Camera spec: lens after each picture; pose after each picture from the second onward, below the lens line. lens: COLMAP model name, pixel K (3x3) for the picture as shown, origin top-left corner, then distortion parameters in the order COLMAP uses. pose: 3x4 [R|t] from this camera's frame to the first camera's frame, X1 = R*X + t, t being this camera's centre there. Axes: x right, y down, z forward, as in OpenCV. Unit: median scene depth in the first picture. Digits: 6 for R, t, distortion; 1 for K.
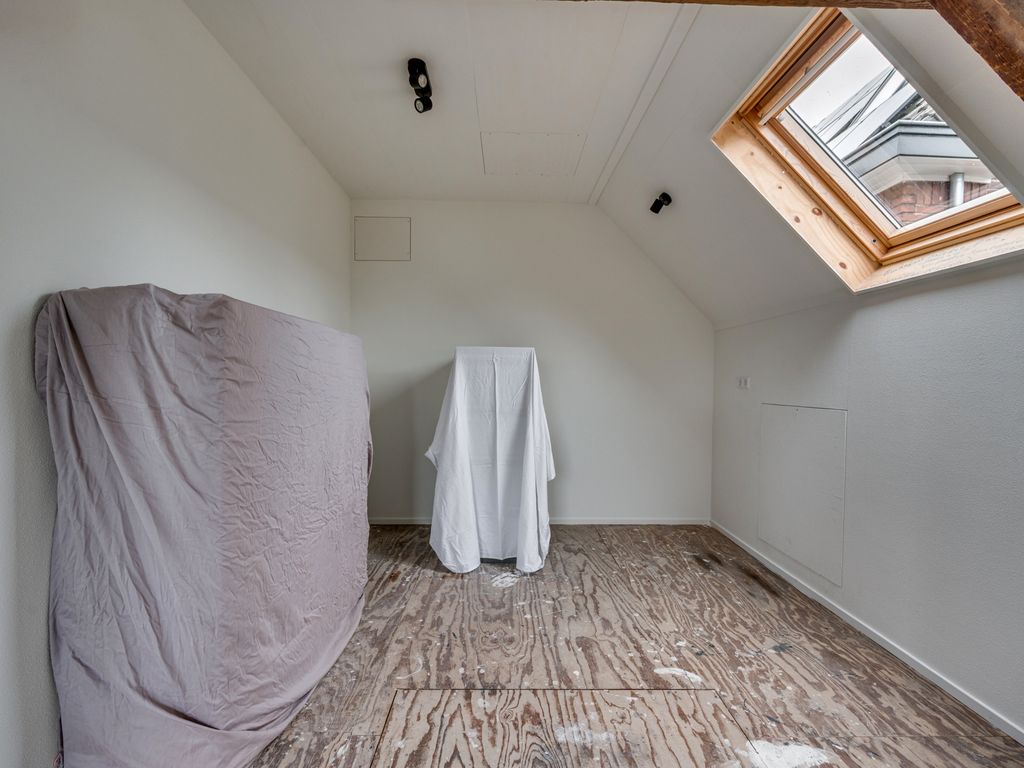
lens RADIAL K [[460.9, 0, 512.3], [0, 460.9, 395.2], [0, 0, 1]] dist [0.001023, 0.000155]
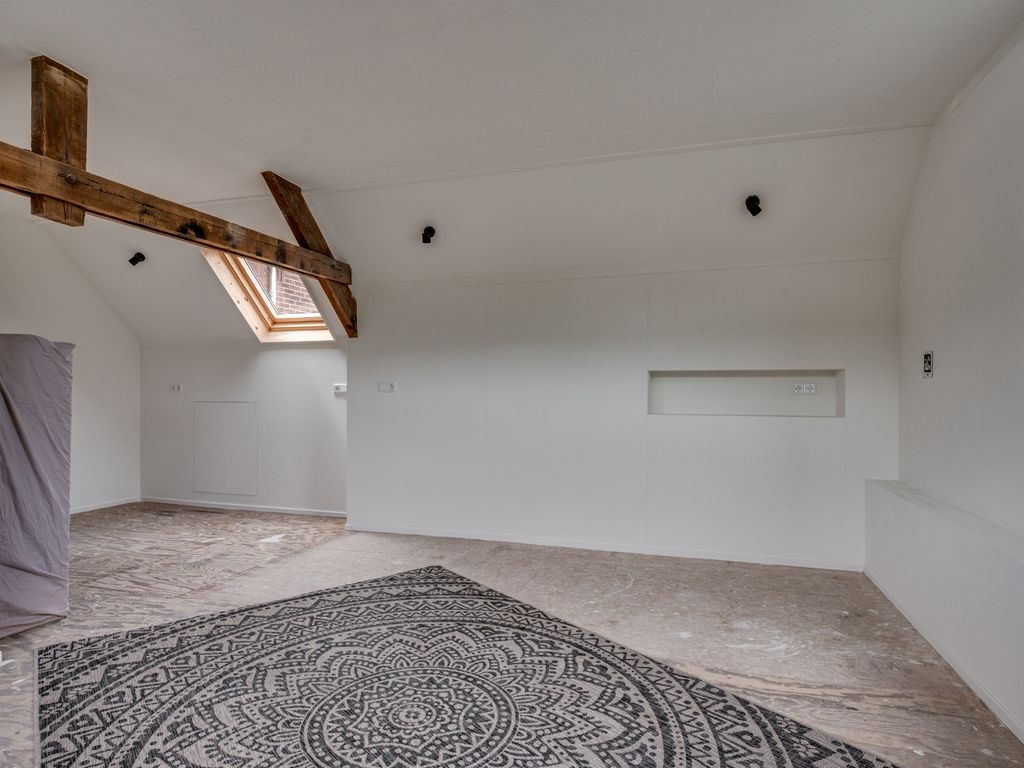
lens RADIAL K [[529.7, 0, 510.9], [0, 529.7, 384.7], [0, 0, 1]] dist [-0.000163, 0.000080]
pose [[0.299314, 0.001238, 0.954154, -1.137083], [0.027482, 0.999573, -0.009917, 0.010825], [-0.953759, 0.029190, 0.299152, -0.716105]]
